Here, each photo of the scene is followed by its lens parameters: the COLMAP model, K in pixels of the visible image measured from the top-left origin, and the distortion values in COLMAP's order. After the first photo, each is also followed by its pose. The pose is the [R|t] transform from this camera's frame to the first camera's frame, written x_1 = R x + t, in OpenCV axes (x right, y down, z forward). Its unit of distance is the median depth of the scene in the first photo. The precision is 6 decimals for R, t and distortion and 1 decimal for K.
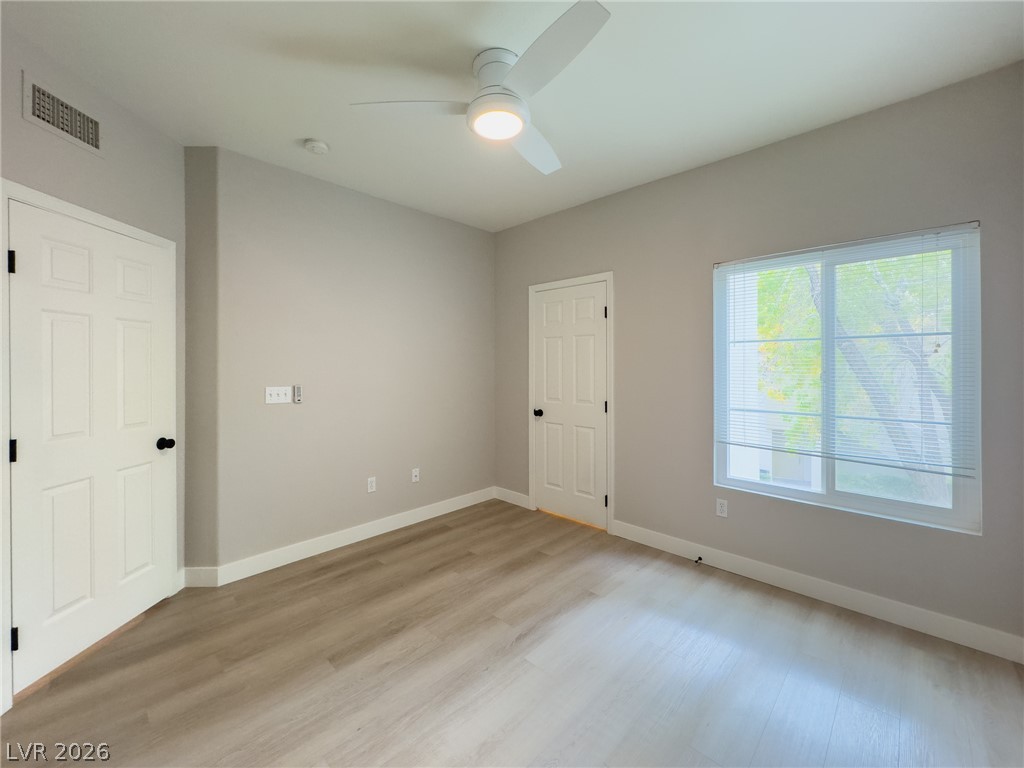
lens RADIAL K [[422.3, 0, 511.9], [0, 422.3, 363.7], [0, 0, 1]] dist [-0.002353, -0.000042]
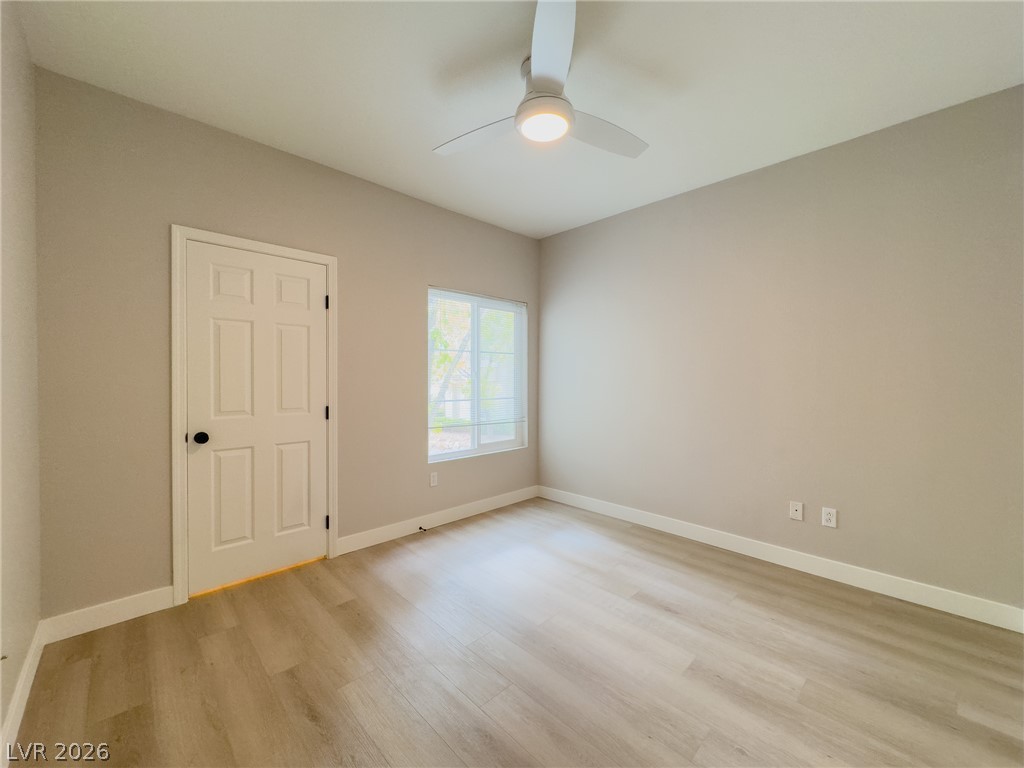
lens RADIAL K [[408.4, 0, 515.8], [0, 408.4, 380.8], [0, 0, 1]] dist [-0.000251, 0.000194]
pose [[0.017571, -0.005807, 0.999829, -0.638044], [-0.004934, 0.999970, 0.005894, 0.032573], [-0.999833, -0.005037, 0.017542, 0.644095]]
